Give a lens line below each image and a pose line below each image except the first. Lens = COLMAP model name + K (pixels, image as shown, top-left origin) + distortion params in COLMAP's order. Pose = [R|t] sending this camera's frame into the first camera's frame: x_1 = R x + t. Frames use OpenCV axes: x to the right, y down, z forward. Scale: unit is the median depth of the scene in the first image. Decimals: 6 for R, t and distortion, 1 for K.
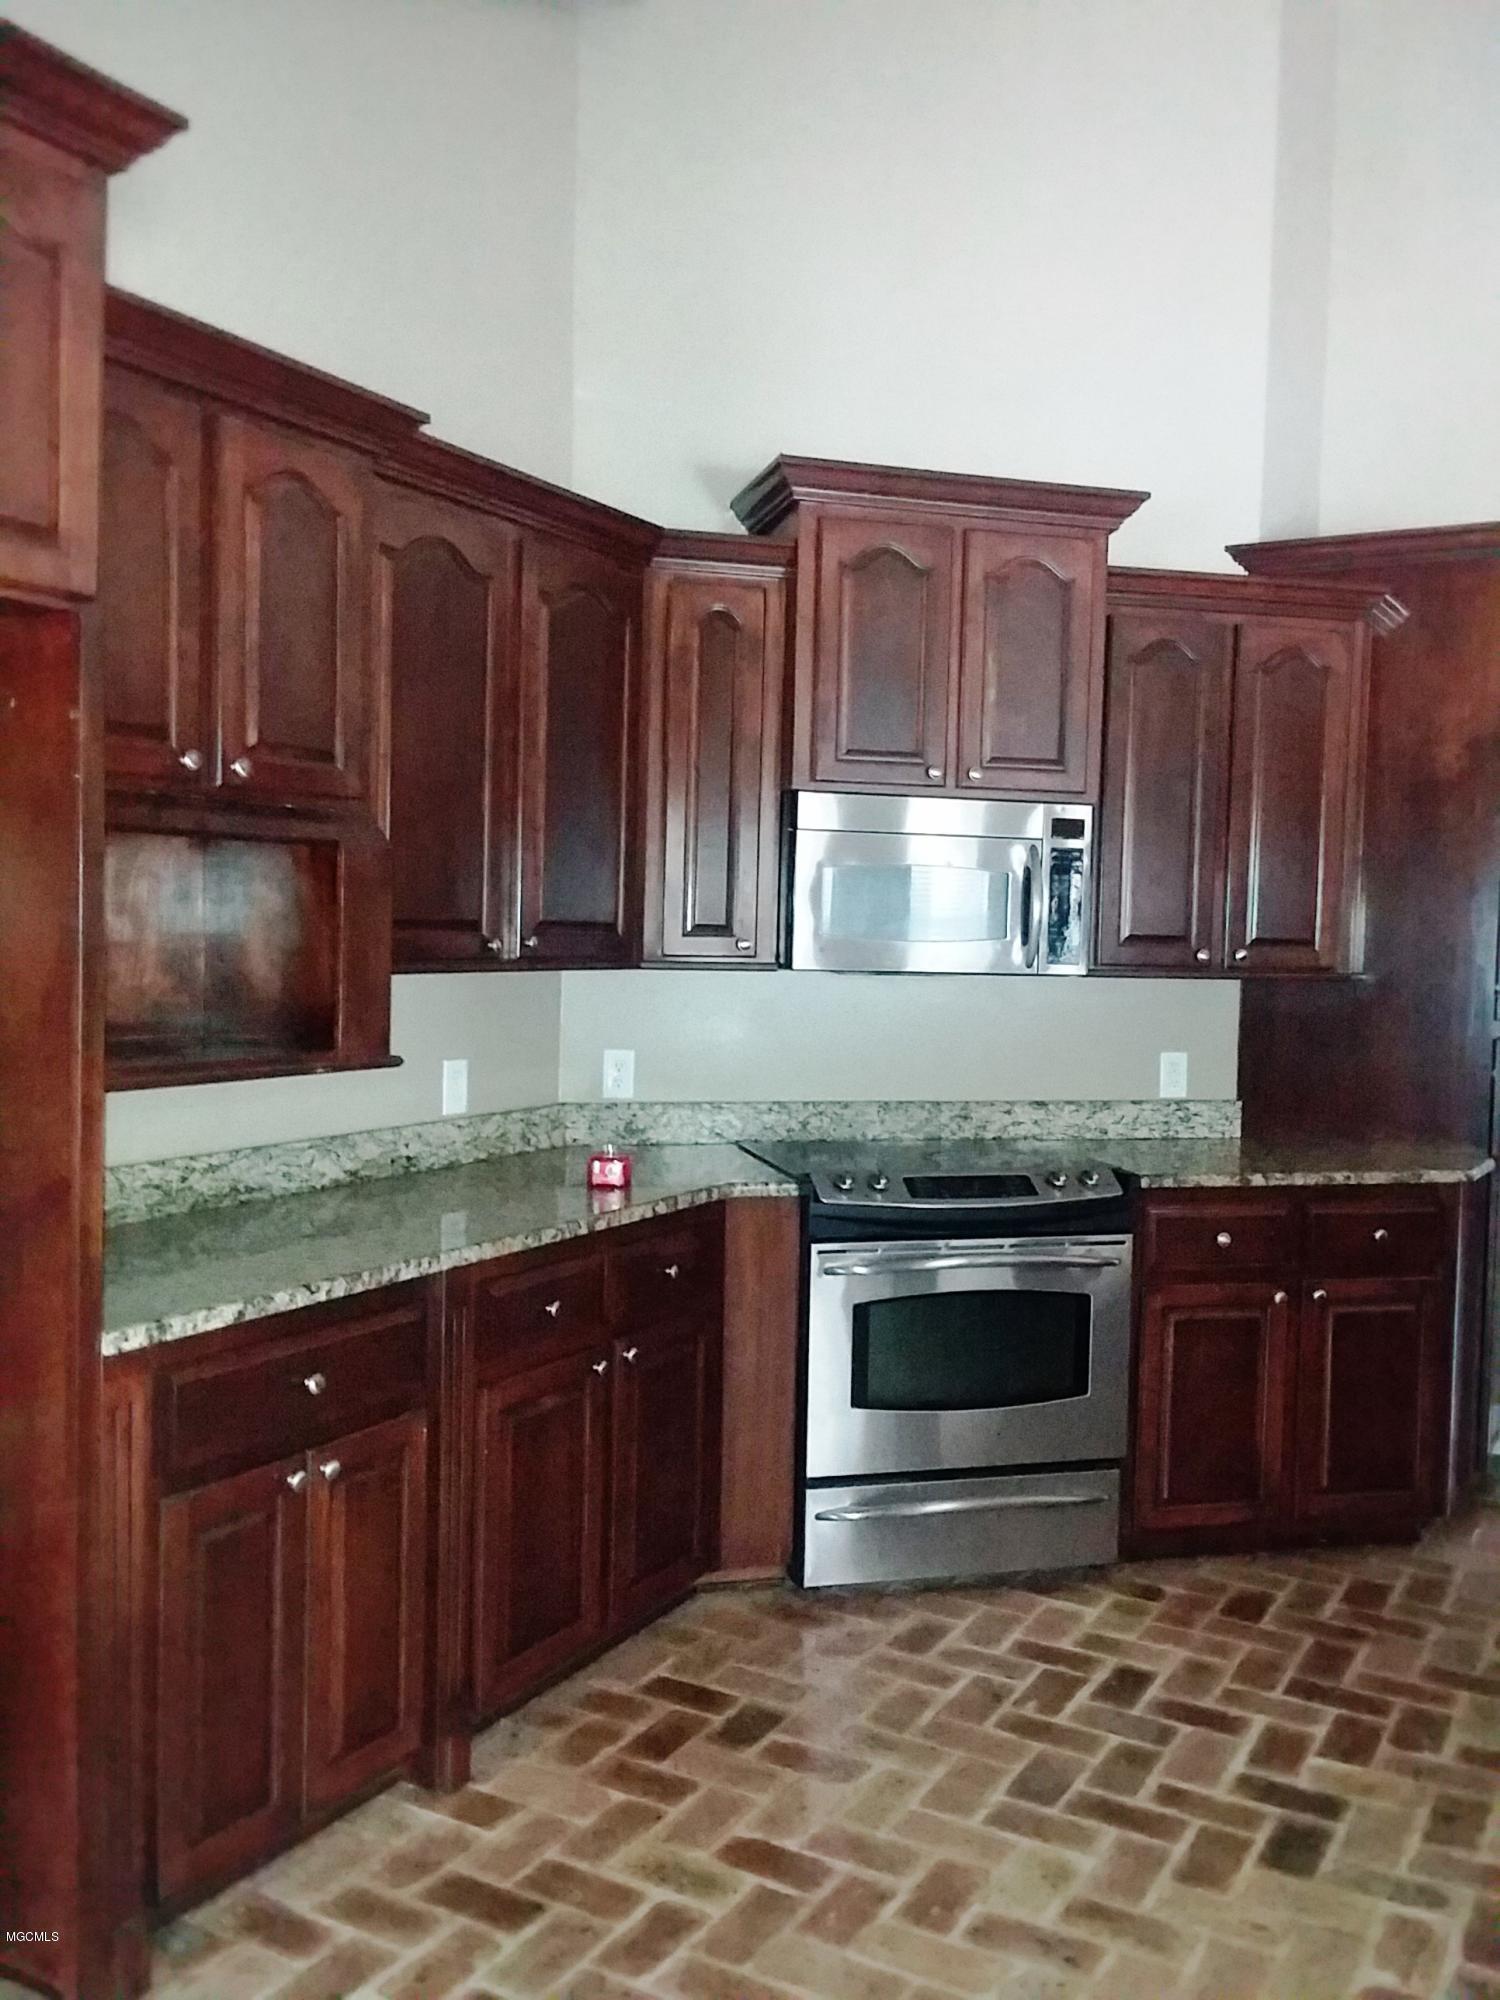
lens RADIAL K [[1757.1, 0, 751.8], [0, 1757.1, 1002.9], [0, 0, 1]] dist [0.012678, 0.004750]
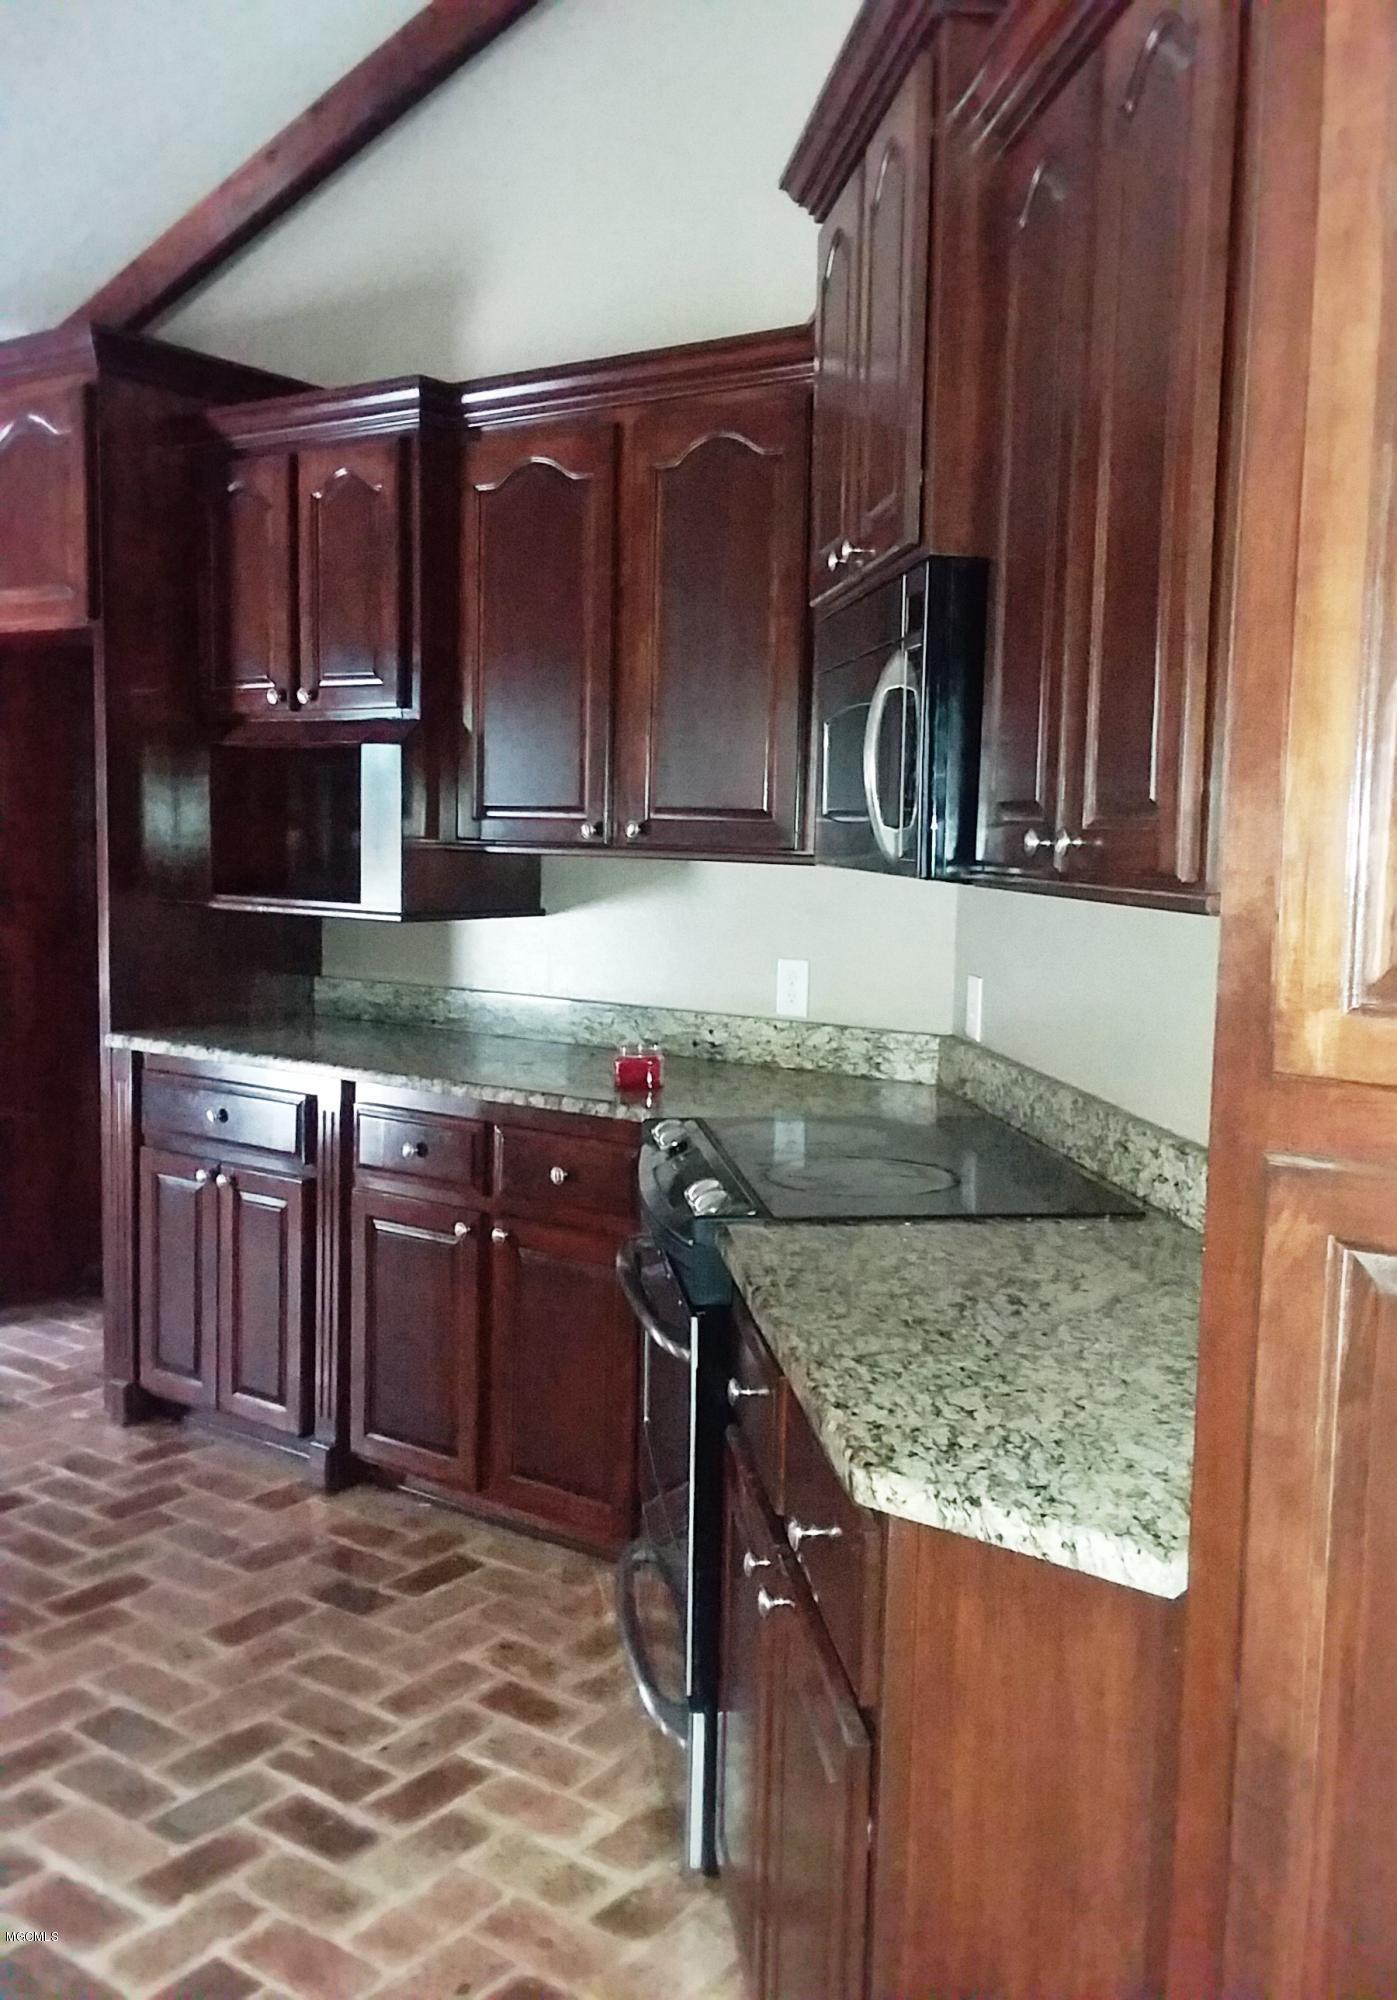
lens RADIAL K [[1701.5, 0, 701.7], [0, 1701.5, 993.7], [0, 0, 1]] dist [0.050017, -0.008319]
pose [[-0.094105, 0.072579, -0.992913, 0.779108], [-0.071938, 0.994236, 0.079494, -0.019961], [0.992960, 0.078909, -0.088341, 1.057919]]
